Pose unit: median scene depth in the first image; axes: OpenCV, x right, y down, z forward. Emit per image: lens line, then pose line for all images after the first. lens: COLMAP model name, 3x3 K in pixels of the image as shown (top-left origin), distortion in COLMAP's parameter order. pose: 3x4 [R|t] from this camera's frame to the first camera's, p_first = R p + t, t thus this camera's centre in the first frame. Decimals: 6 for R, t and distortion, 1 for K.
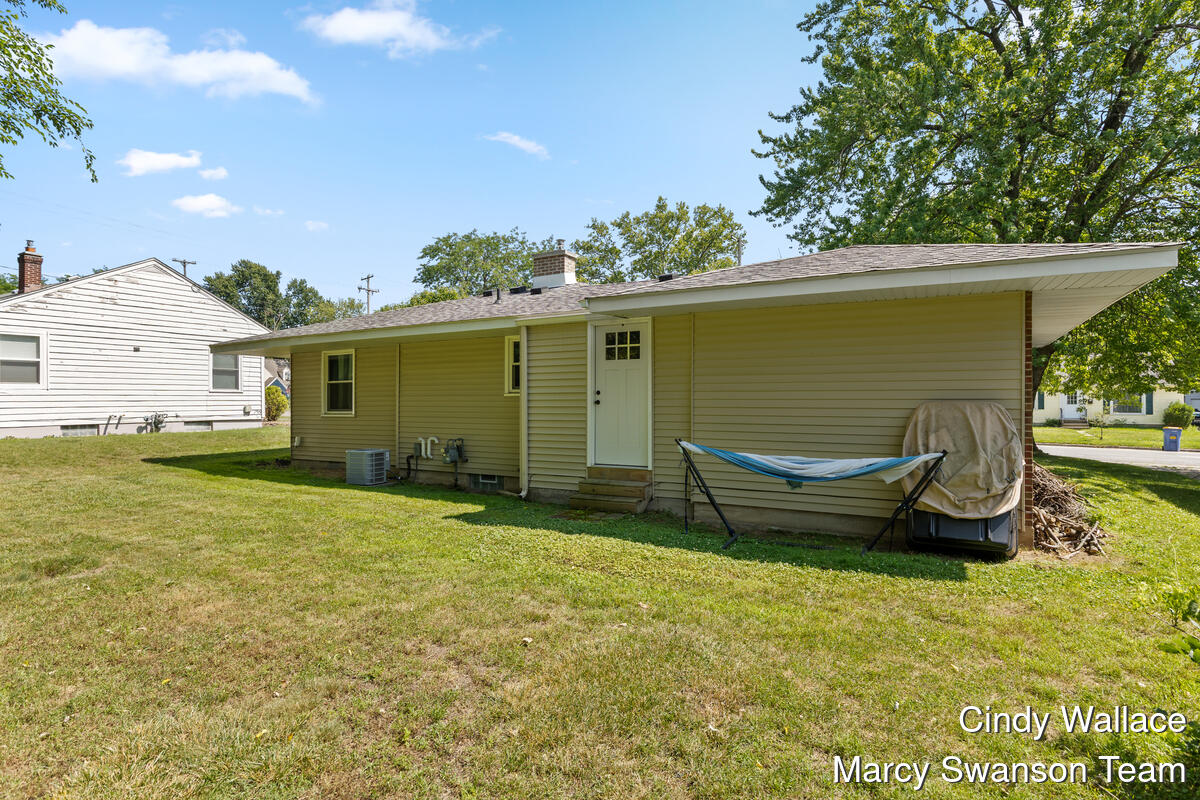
lens RADIAL K [[609.1, 0, 618.8], [0, 609.1, 405.2], [0, 0, 1]] dist [0.006027, -0.017047]
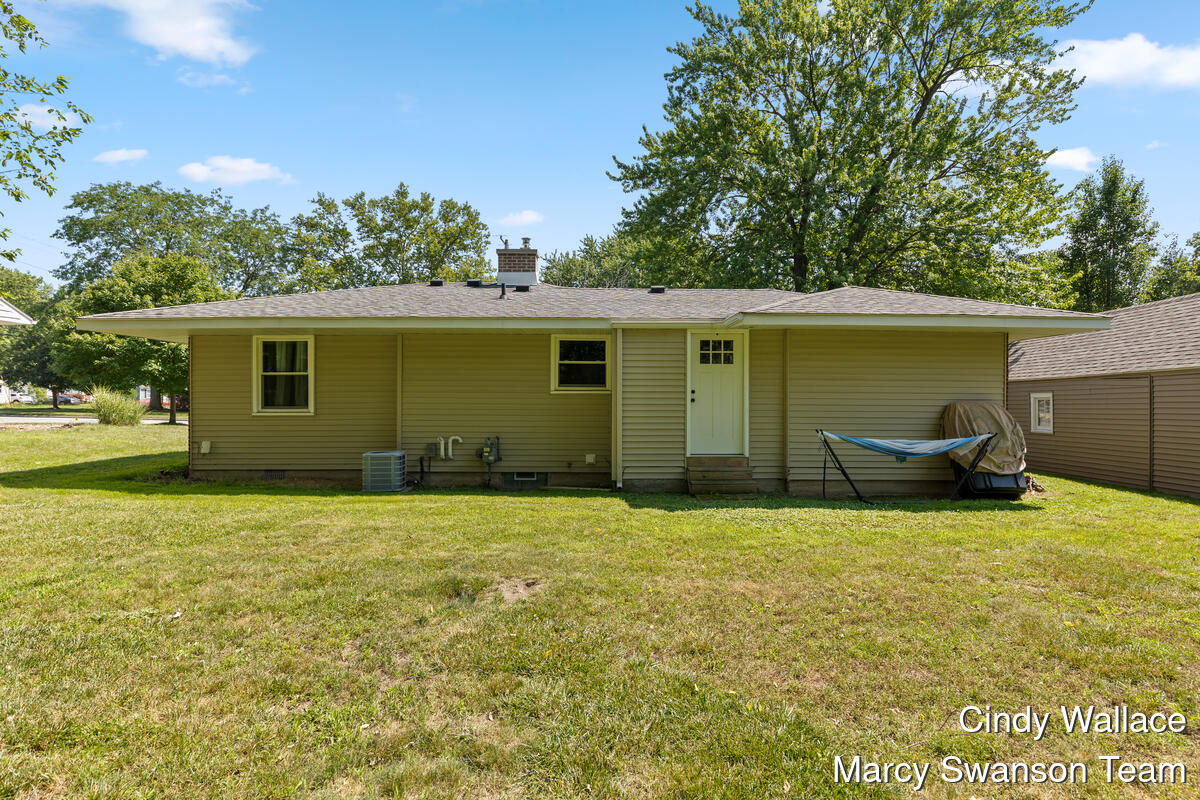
lens RADIAL K [[609.1, 0, 618.8], [0, 609.1, 405.2], [0, 0, 1]] dist [0.006027, -0.017047]
pose [[0.866511, 0.002274, 0.499152, -0.470118], [-0.003412, 0.999993, 0.001367, 0.002269], [-0.499146, -0.002887, 0.866513, 0.050566]]
